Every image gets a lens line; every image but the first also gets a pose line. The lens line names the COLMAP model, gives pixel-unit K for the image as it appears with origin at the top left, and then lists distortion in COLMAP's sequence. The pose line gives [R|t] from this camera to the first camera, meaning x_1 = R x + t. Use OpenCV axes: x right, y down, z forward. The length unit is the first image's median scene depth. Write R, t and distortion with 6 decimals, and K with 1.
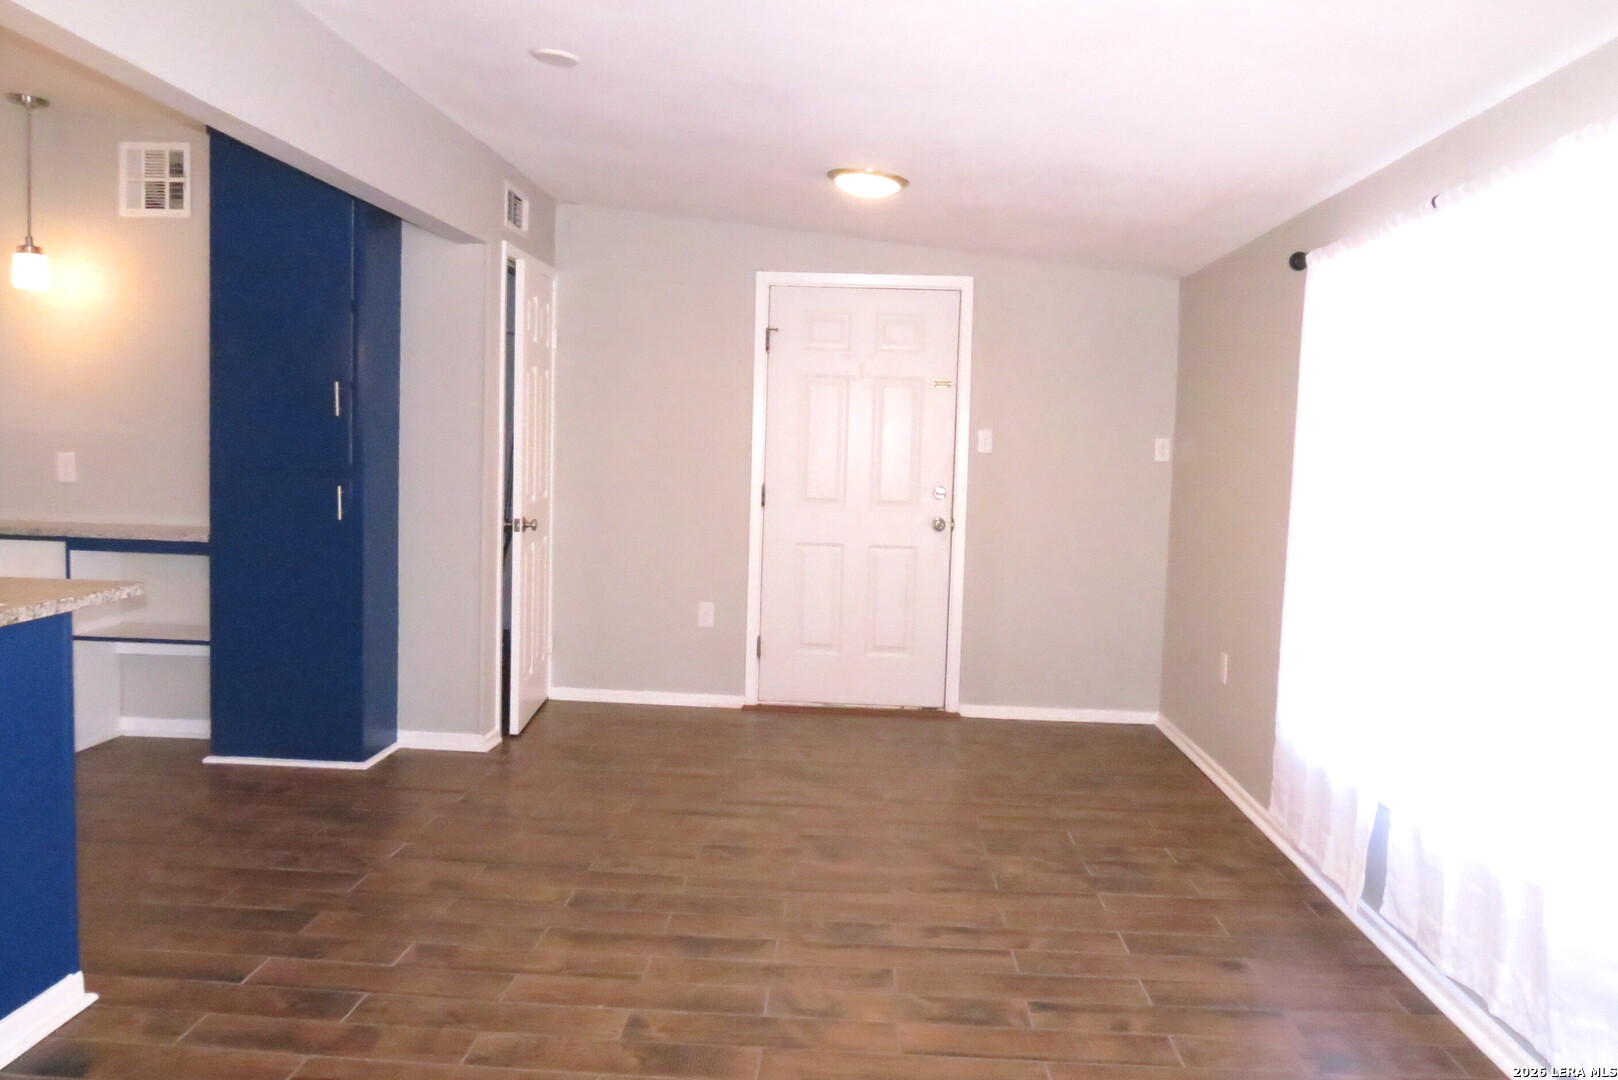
lens RADIAL K [[1296.6, 0, 806.6], [0, 1296.6, 541.4], [0, 0, 1]] dist [-0.038791, 0.002798]
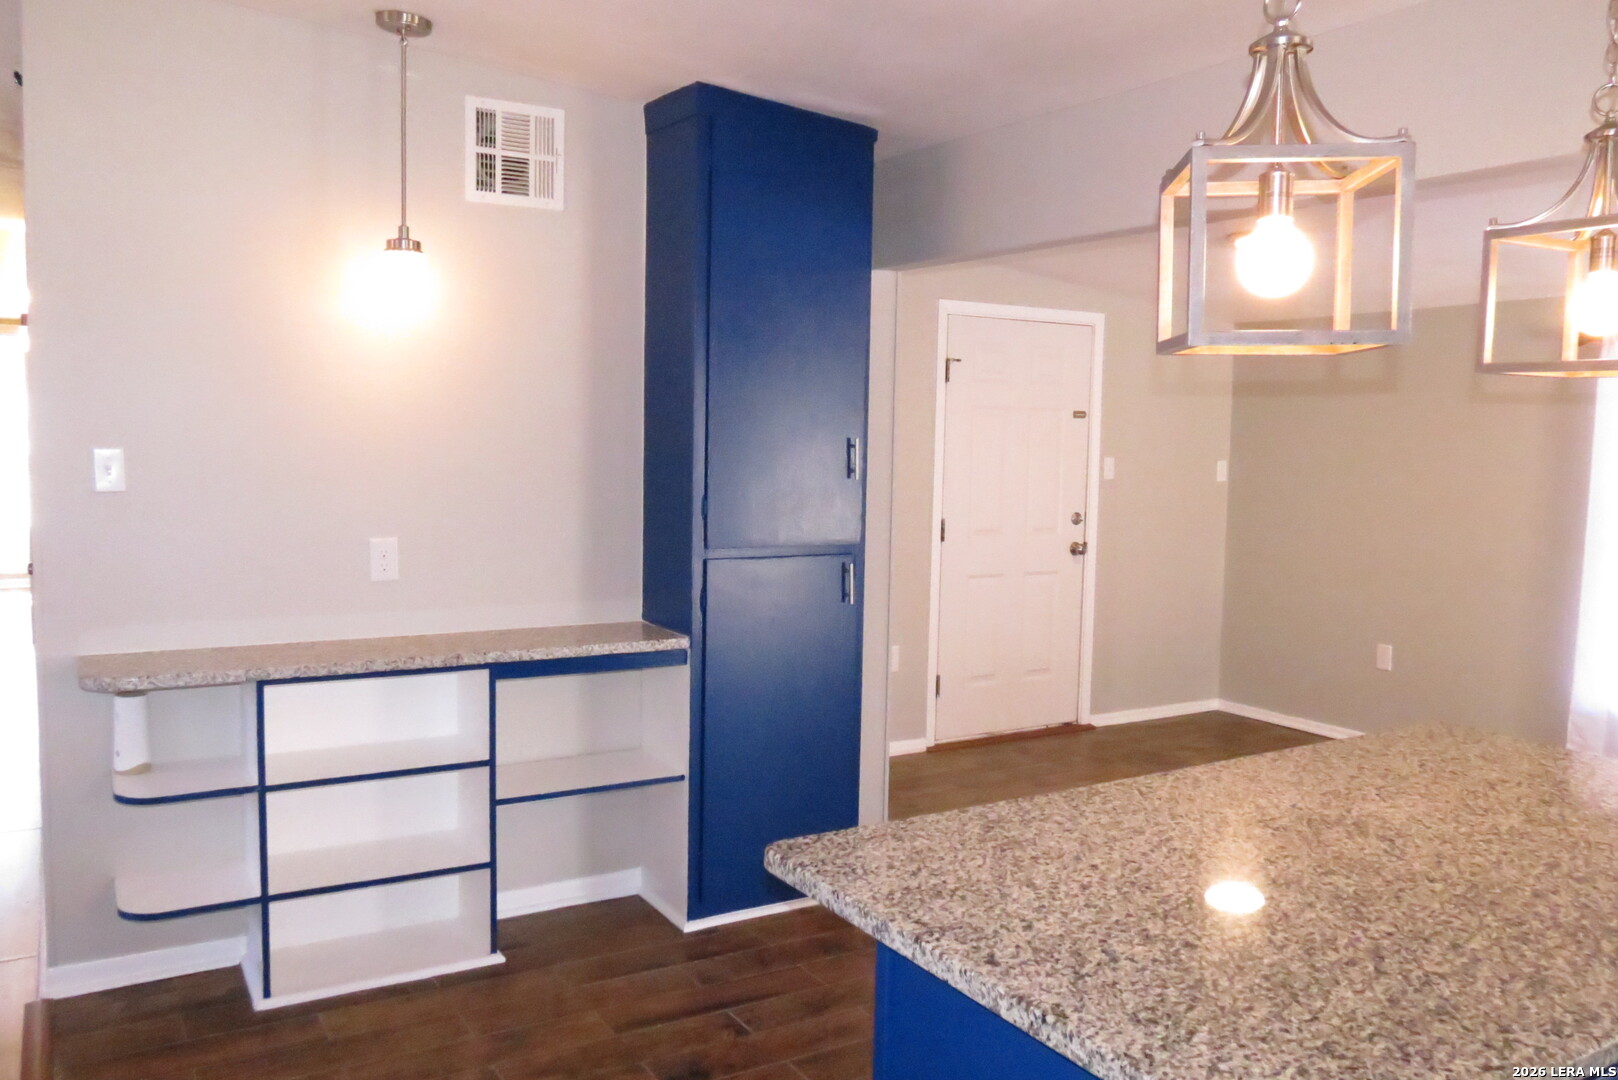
lens RADIAL K [[1296.6, 0, 809.0], [0, 1296.6, 536.3], [0, 0, 1]] dist [-0.038791, 0.002798]
pose [[0.826893, -0.060008, 0.559148, -0.667513], [0.045712, 0.998173, 0.039523, -0.074926], [-0.560498, -0.007121, 0.828125, 0.255318]]
